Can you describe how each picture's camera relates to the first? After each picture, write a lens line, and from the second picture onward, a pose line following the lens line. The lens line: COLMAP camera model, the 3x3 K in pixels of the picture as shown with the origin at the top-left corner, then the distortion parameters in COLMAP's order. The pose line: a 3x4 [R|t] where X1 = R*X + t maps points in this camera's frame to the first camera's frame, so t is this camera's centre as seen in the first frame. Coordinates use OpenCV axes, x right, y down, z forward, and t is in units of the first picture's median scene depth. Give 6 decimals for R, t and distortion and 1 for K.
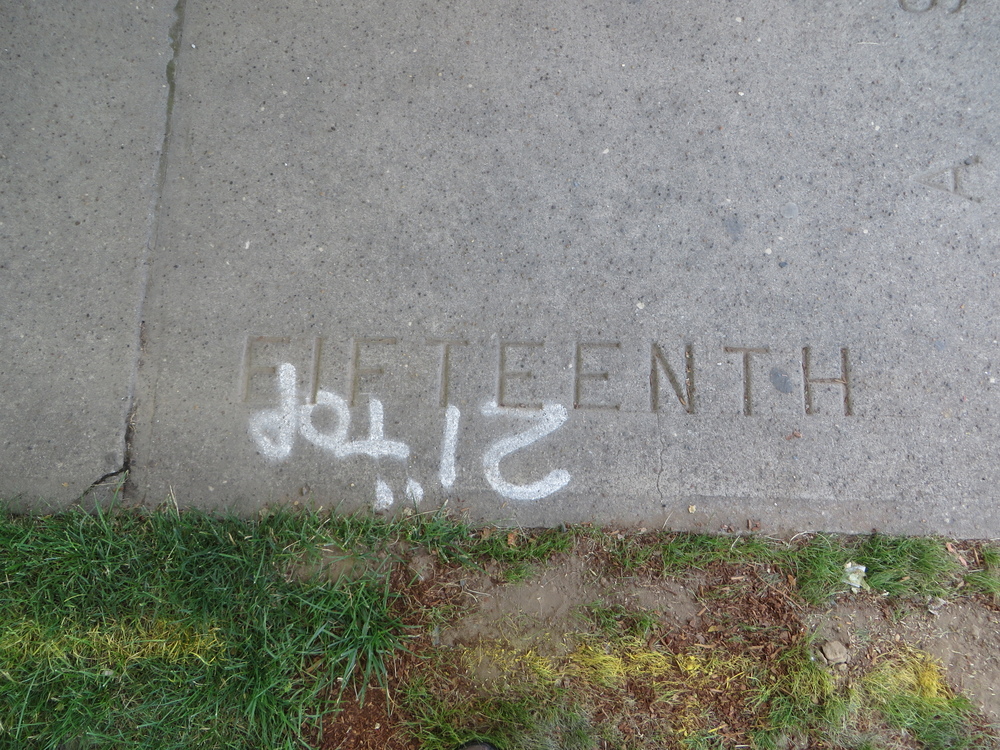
lens RADIAL K [[746.5, 0, 500.3], [0, 746.5, 375.3], [0, 0, 1]] dist [-0.001478, 0.001188]
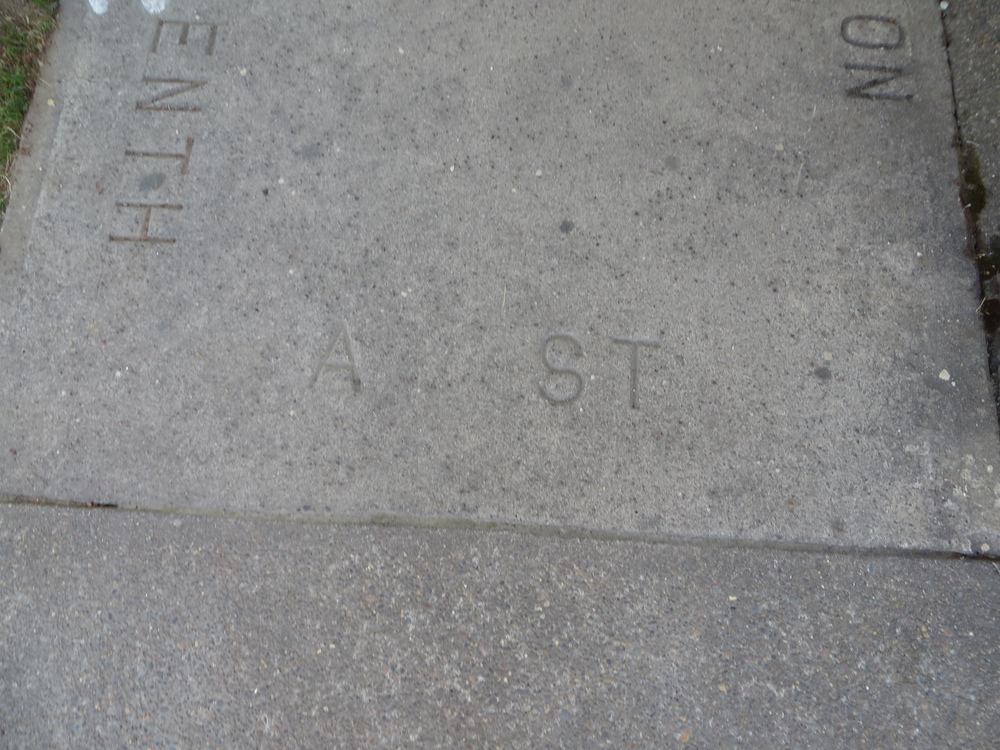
lens RADIAL K [[746.5, 0, 501.5], [0, 746.5, 375.3], [0, 0, 1]] dist [-0.001478, 0.001188]
pose [[-0.029033, 0.967215, -0.252293, 0.880112], [-0.979174, 0.023217, 0.201689, -0.670617], [0.200934, 0.252894, 0.946398, 0.175139]]
